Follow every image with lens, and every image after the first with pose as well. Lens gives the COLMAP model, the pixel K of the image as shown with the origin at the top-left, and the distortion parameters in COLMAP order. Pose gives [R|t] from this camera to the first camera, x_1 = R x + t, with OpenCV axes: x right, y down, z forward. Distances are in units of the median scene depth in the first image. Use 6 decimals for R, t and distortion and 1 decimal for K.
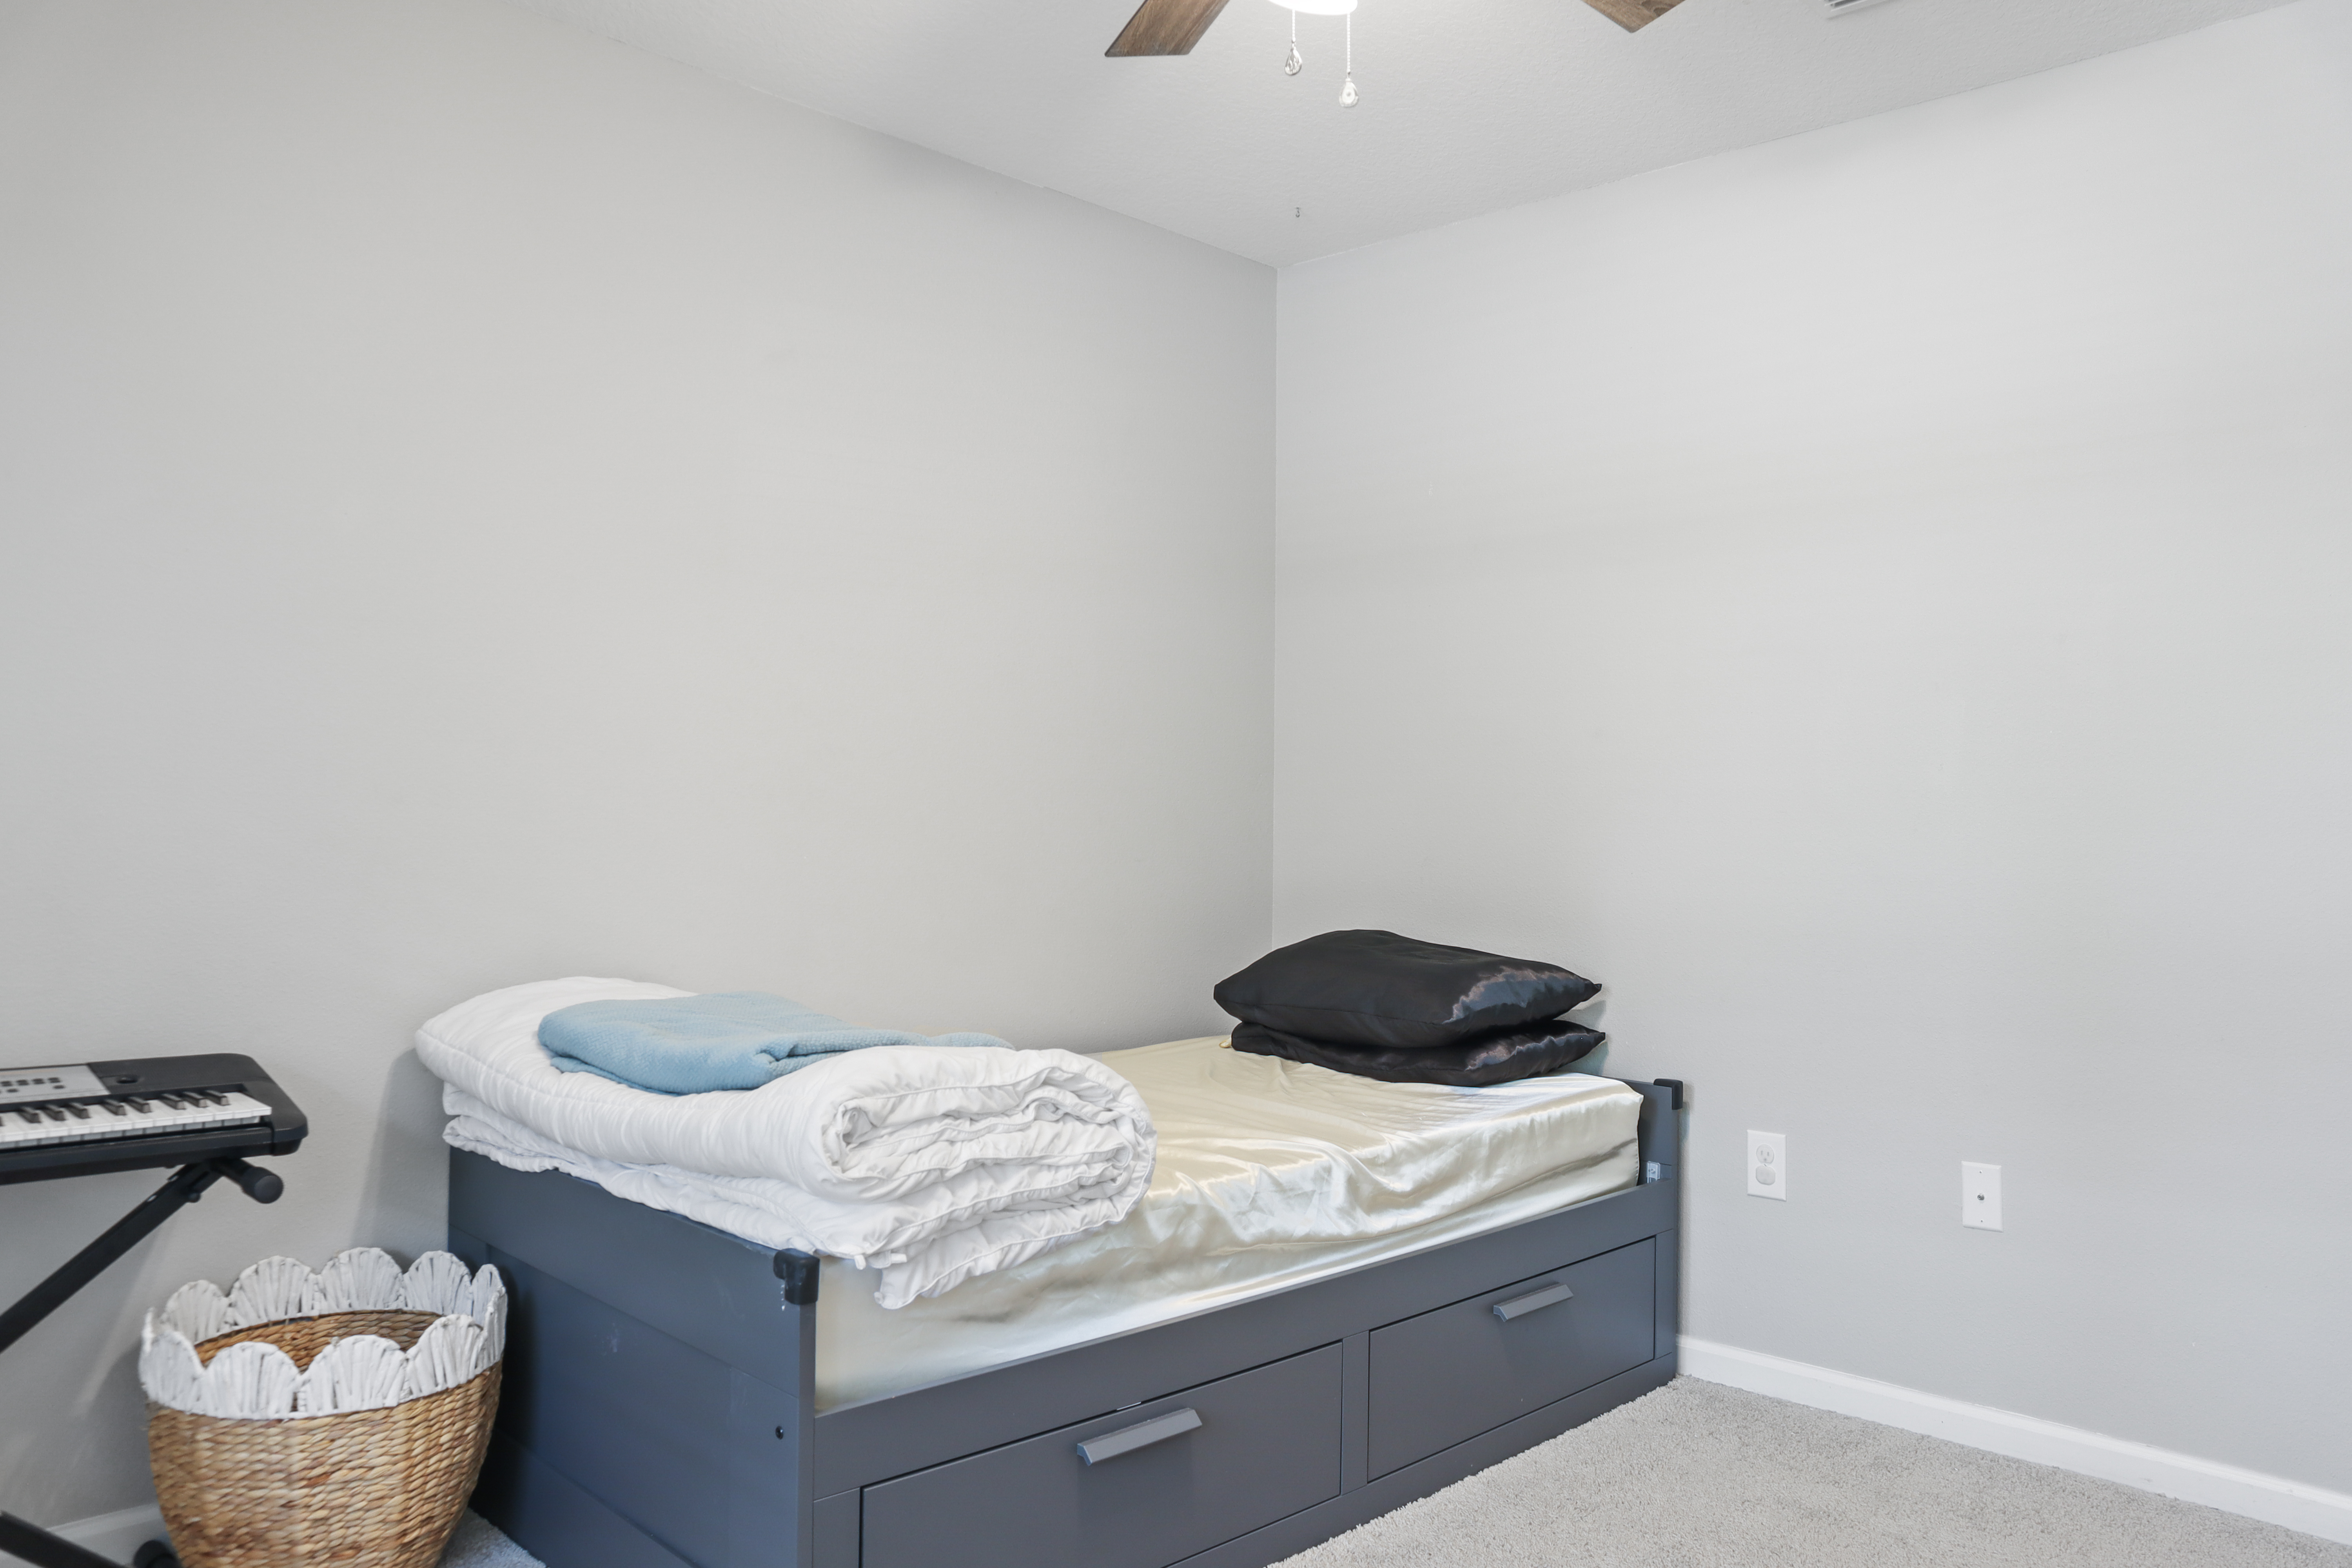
lens RADIAL K [[1645.6, 0, 1187.7], [0, 1645.6, 791.8], [0, 0, 1]] dist [-0.105077, 0.059482]
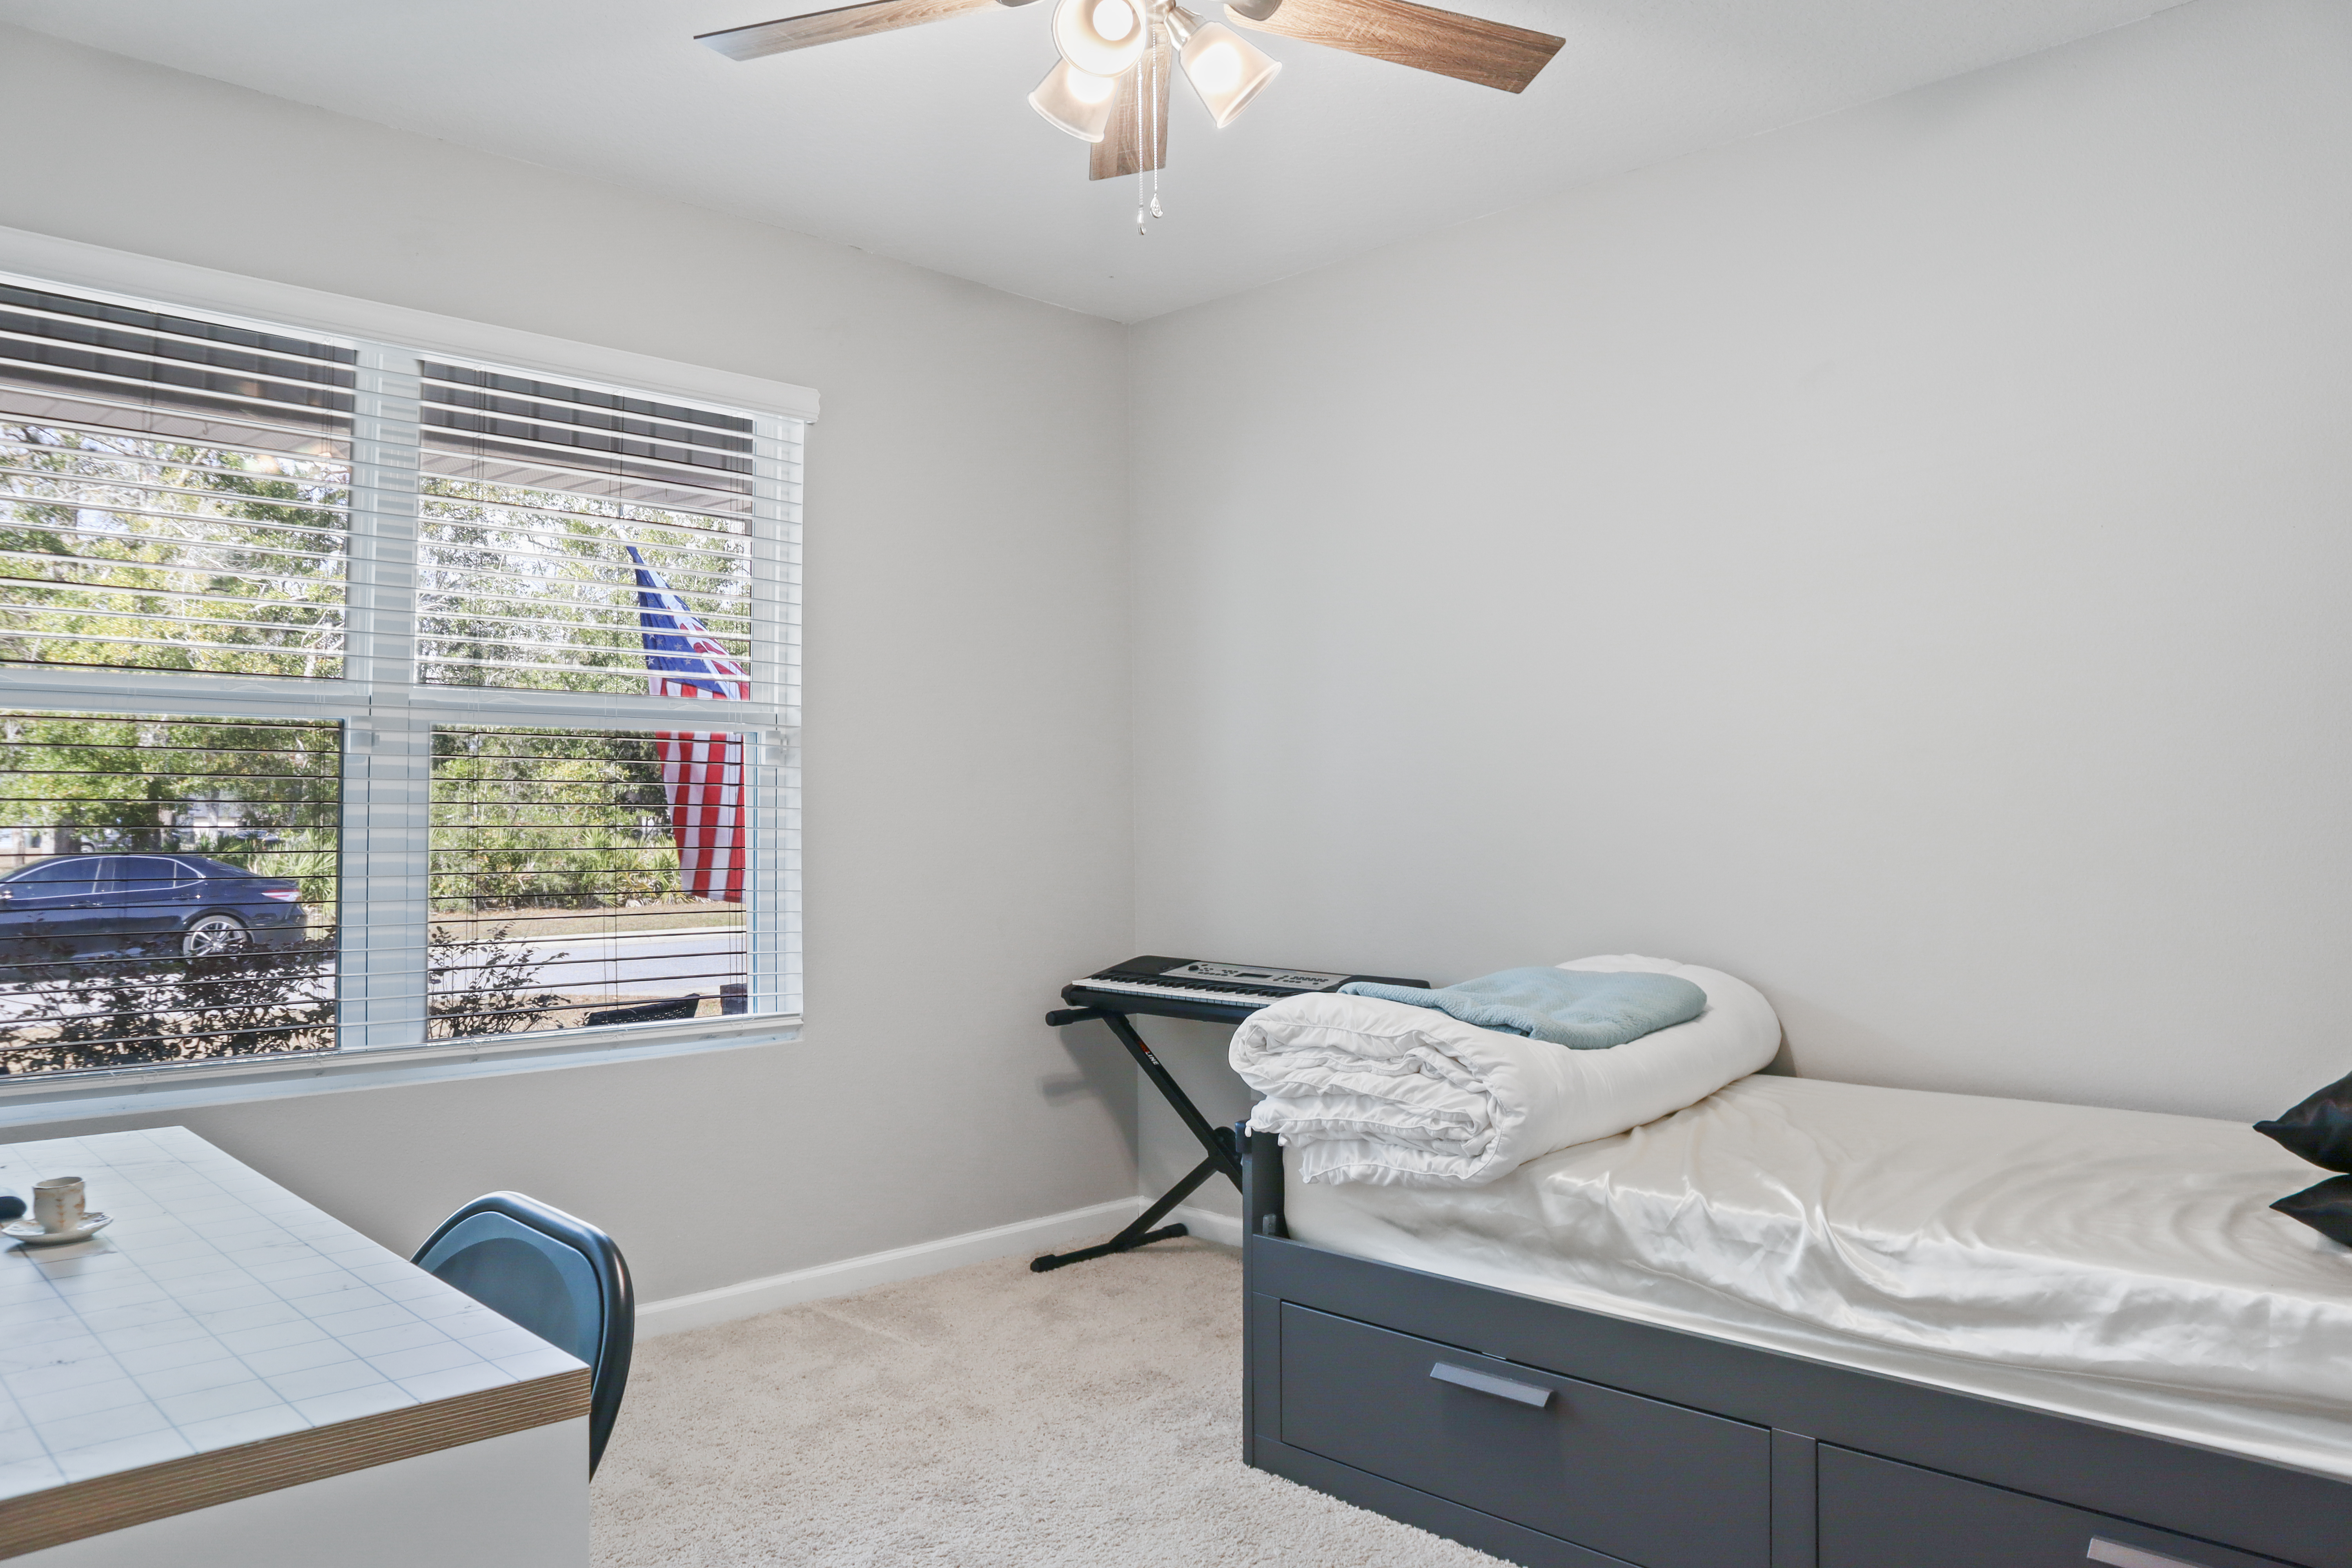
lens RADIAL K [[1645.6, 0, 1187.7], [0, 1645.6, 791.8], [0, 0, 1]] dist [-0.105077, 0.059482]
pose [[0.021651, -0.024395, -0.999468, 1.043461], [0.026754, 0.999358, -0.023812, 0.016992], [0.999408, -0.026224, 0.022290, 0.762342]]
